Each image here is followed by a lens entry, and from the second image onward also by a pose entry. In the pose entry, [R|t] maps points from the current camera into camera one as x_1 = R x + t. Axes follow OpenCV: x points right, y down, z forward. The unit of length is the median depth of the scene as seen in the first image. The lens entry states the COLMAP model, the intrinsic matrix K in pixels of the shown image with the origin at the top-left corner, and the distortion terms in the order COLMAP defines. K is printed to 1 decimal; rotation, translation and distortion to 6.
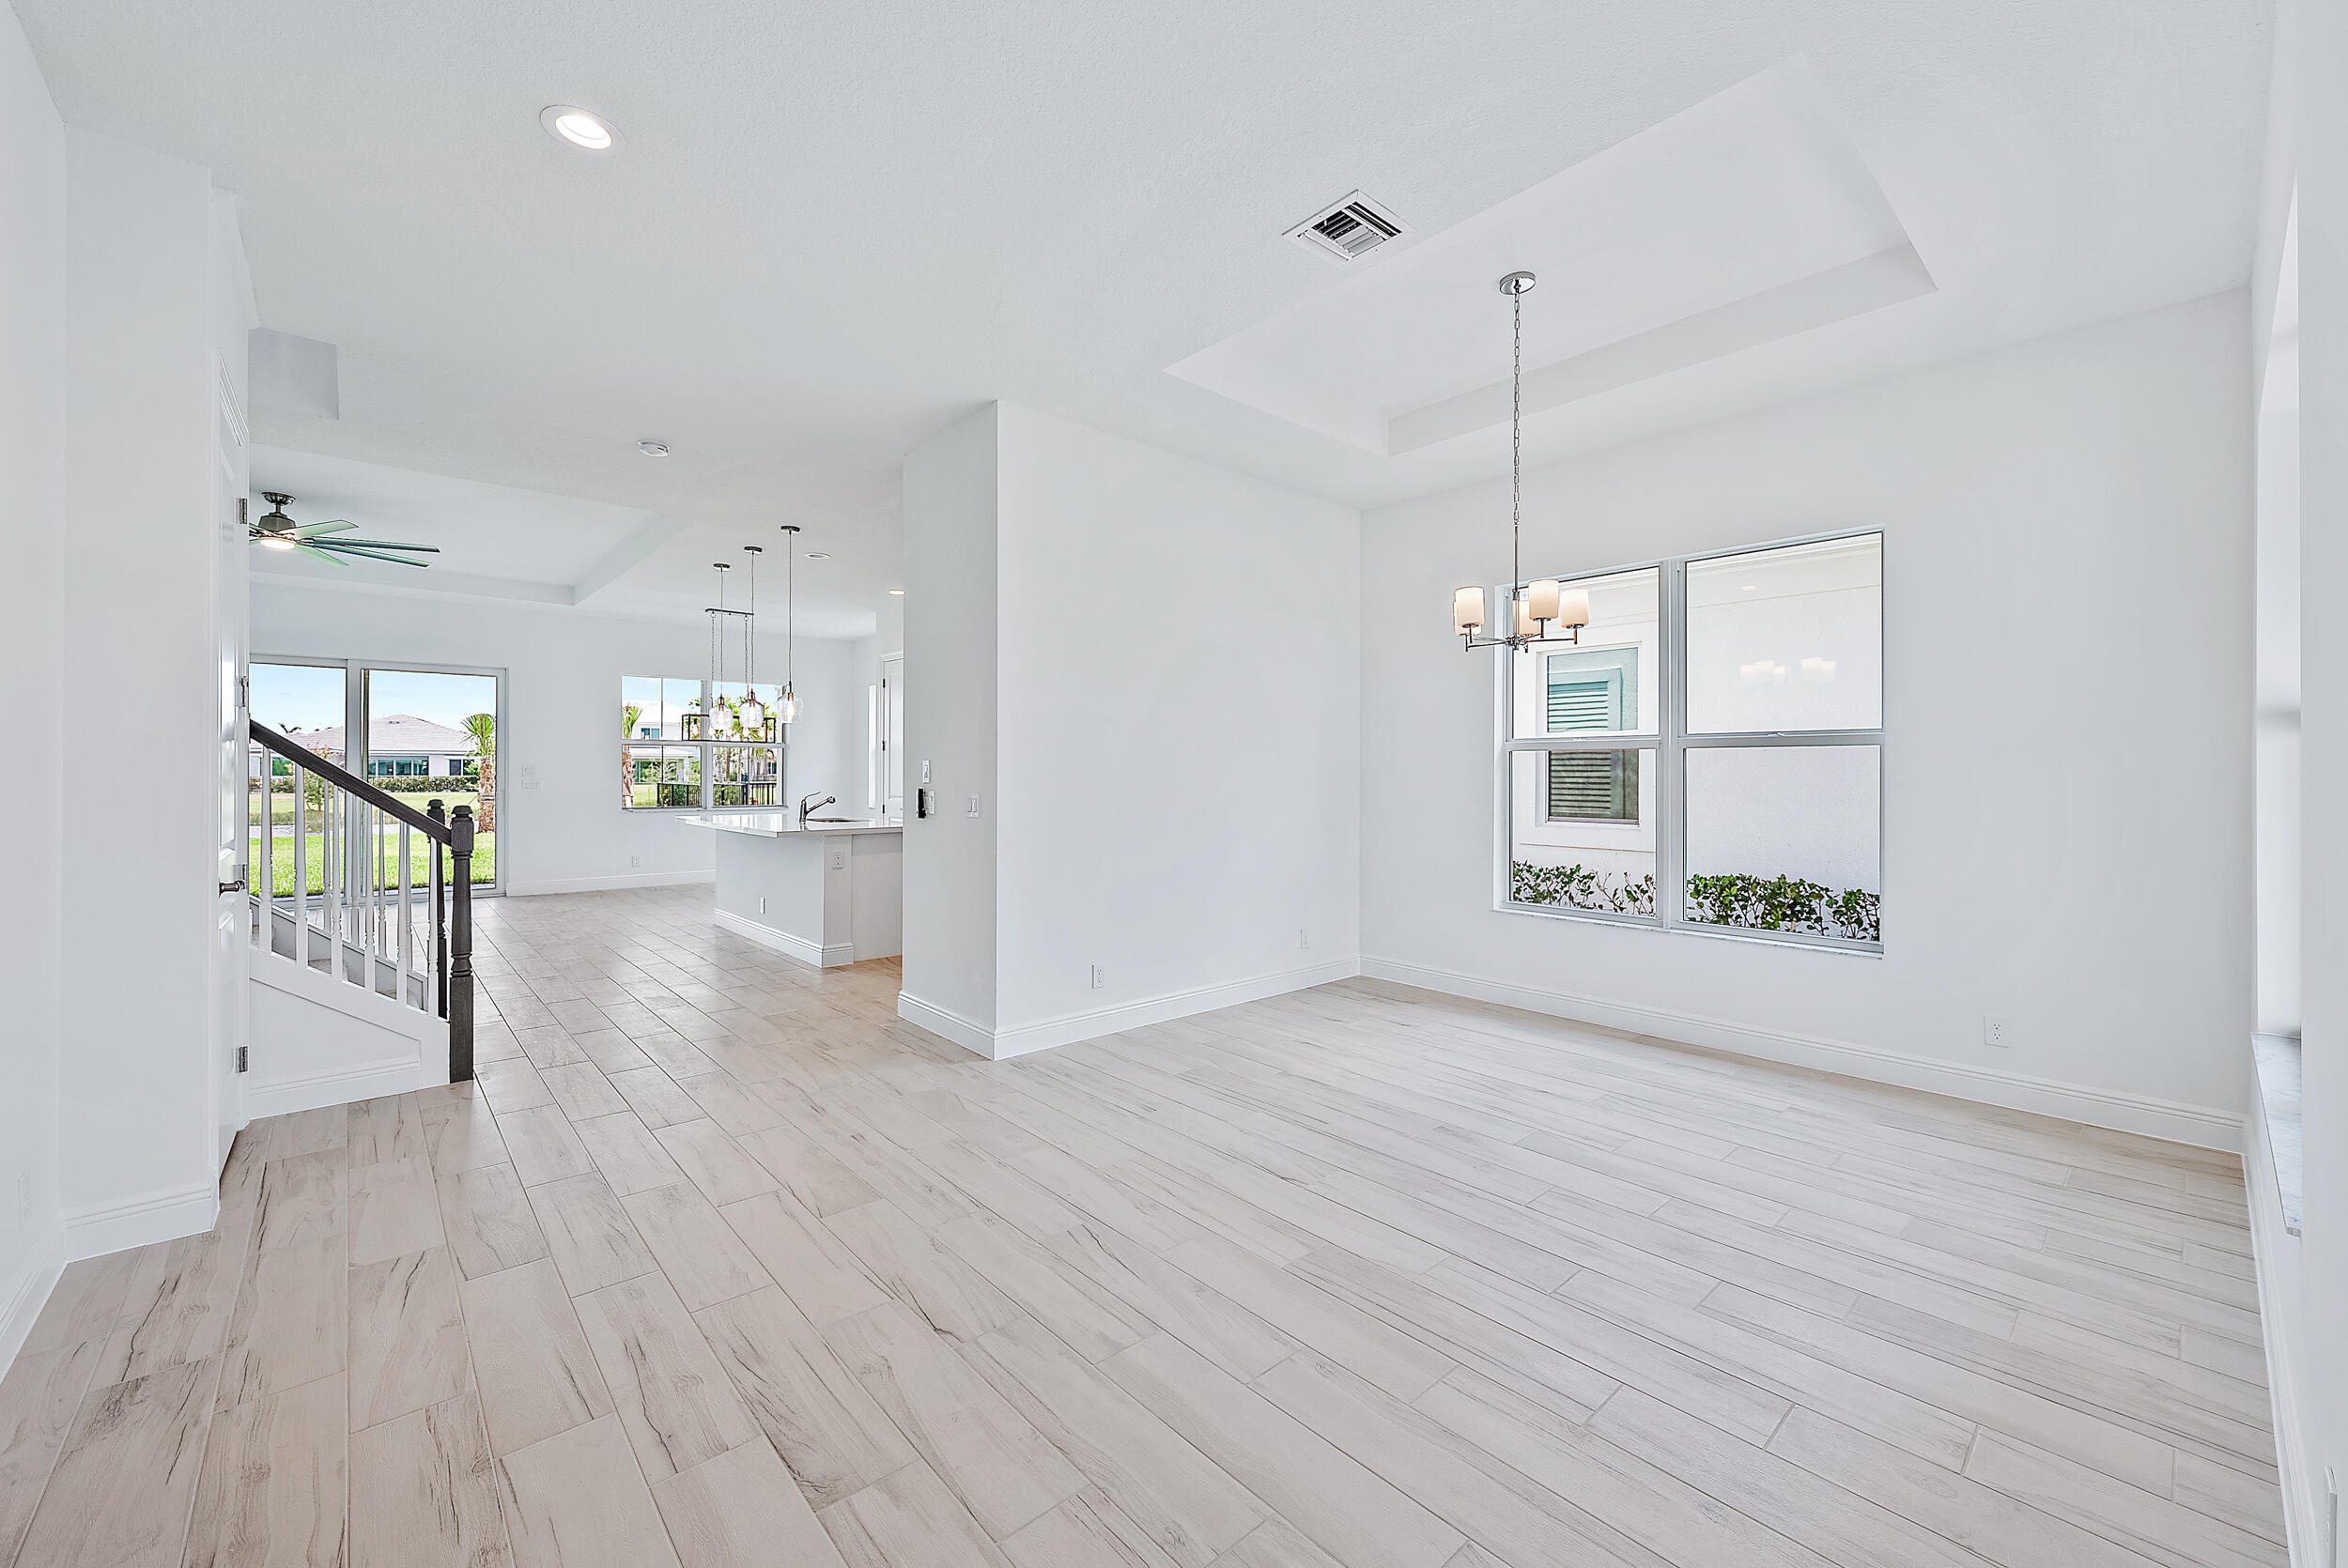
lens RADIAL K [[910.1, 0, 1171.8], [0, 910.1, 772.4], [0, 0, 1]] dist [-0.000285, -0.000066]
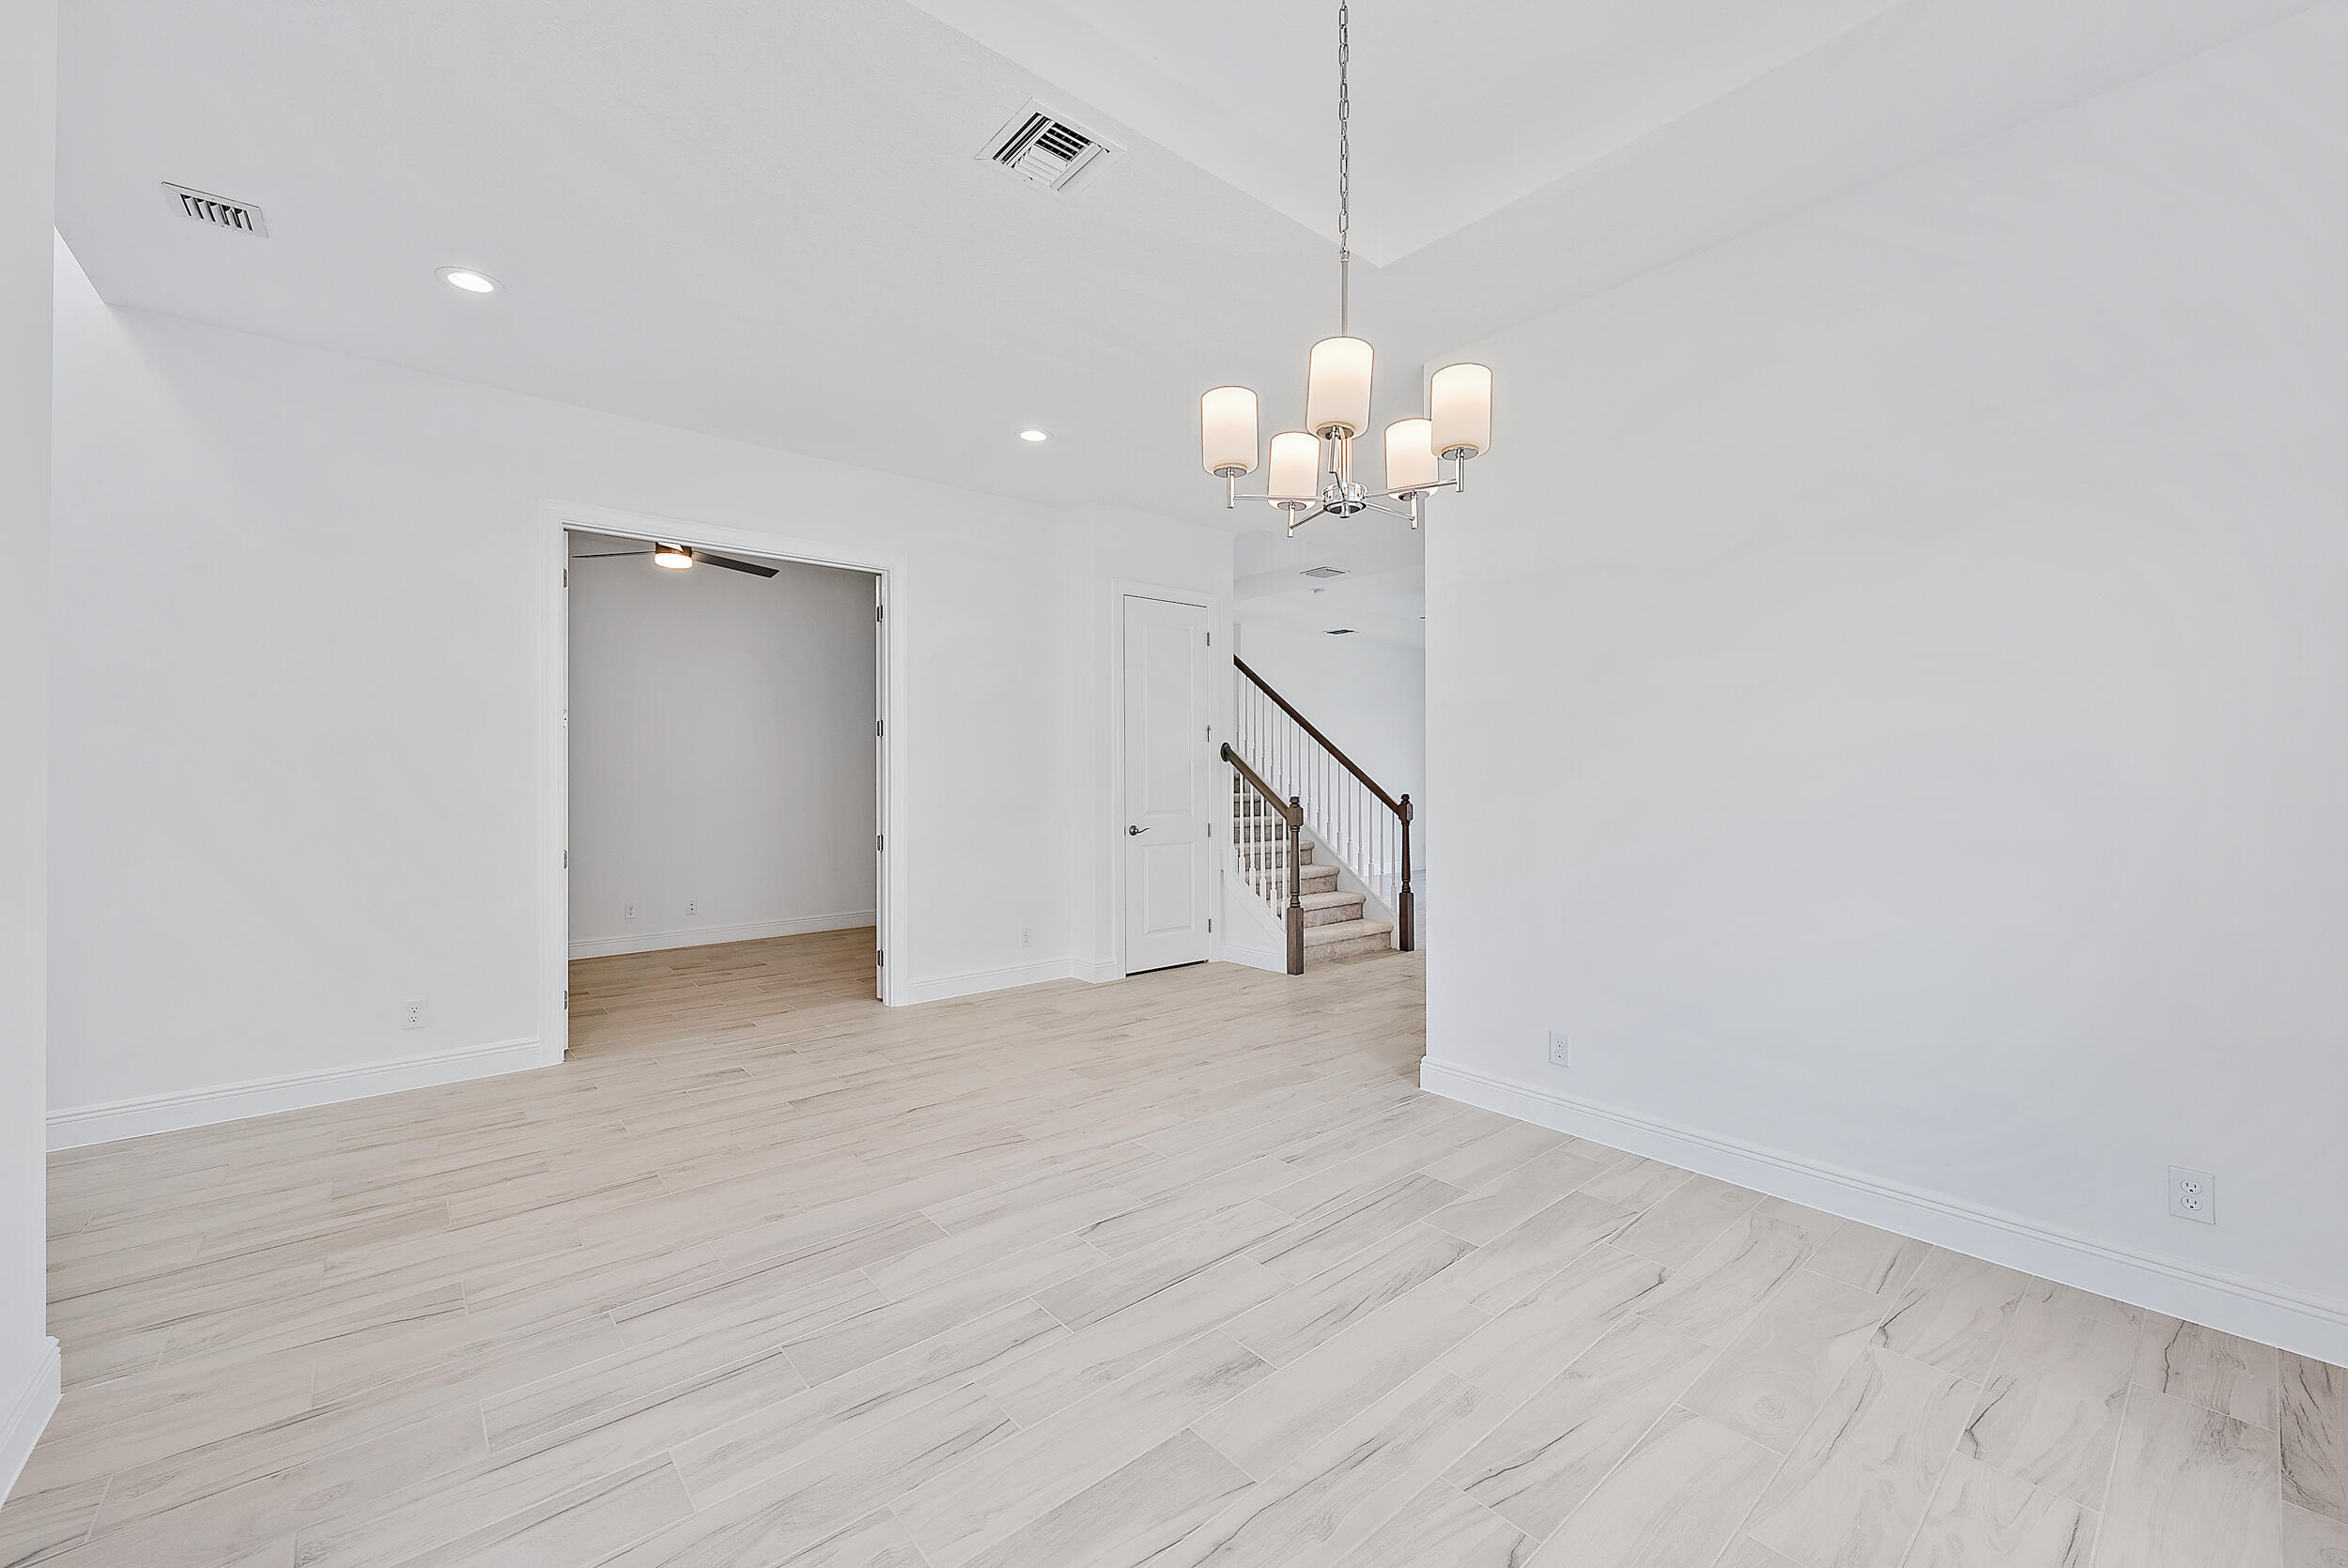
lens RADIAL K [[910.1, 0, 1171.8], [0, 910.1, 772.4], [0, 0, 1]] dist [-0.000285, -0.000066]
pose [[0.003079, -0.000675, -0.999995, 1.066555], [-0.001040, 0.999999, -0.000678, 0.003268], [0.999995, 0.001042, 0.003079, 1.120829]]
